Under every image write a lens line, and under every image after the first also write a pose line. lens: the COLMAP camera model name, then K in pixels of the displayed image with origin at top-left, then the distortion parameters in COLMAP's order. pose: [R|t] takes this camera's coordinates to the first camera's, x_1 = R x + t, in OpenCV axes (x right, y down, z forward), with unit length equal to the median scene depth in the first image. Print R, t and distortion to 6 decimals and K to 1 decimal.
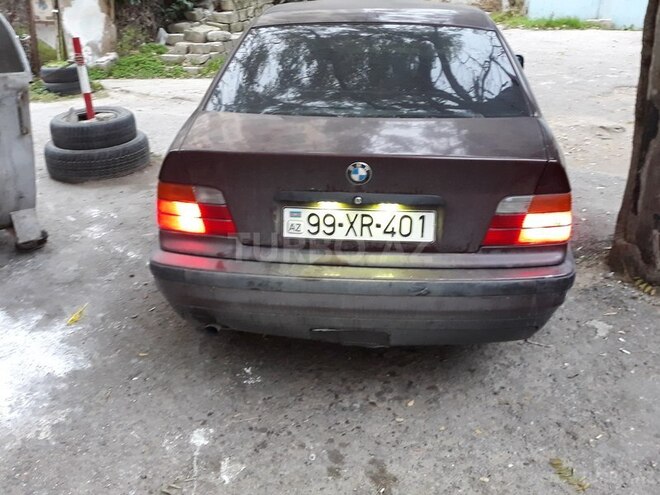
lens RADIAL K [[725.2, 0, 330.3], [0, 725.2, 245.8], [0, 0, 1]] dist [0.005035, 0.000000]
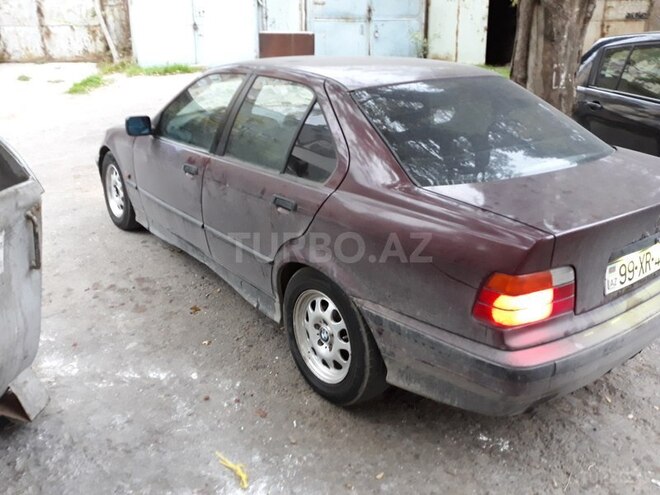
lens RADIAL K [[561.1, 0, 330.5], [0, 561.1, 249.0], [0, 0, 1]] dist [-0.001010, 0.000573]
pose [[0.750698, -0.245988, 0.613141, -0.816964], [0.236094, 0.966697, 0.098770, -0.242101], [-0.617018, 0.070613, 0.783774, 0.625602]]
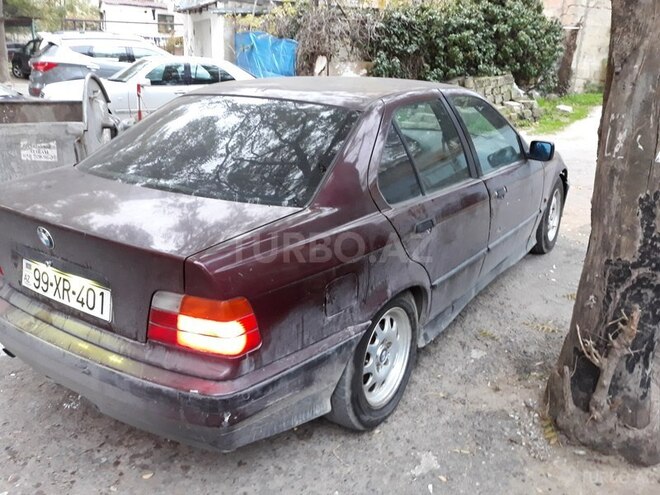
lens RADIAL K [[561.1, 0, 329.7], [0, 561.1, 247.7], [0, 0, 1]] dist [-0.001010, 0.000573]
pose [[0.874566, 0.168842, -0.454563, 0.705140], [-0.186770, 0.982388, 0.005558, -0.156634], [0.447495, 0.080038, 0.890697, 0.464574]]
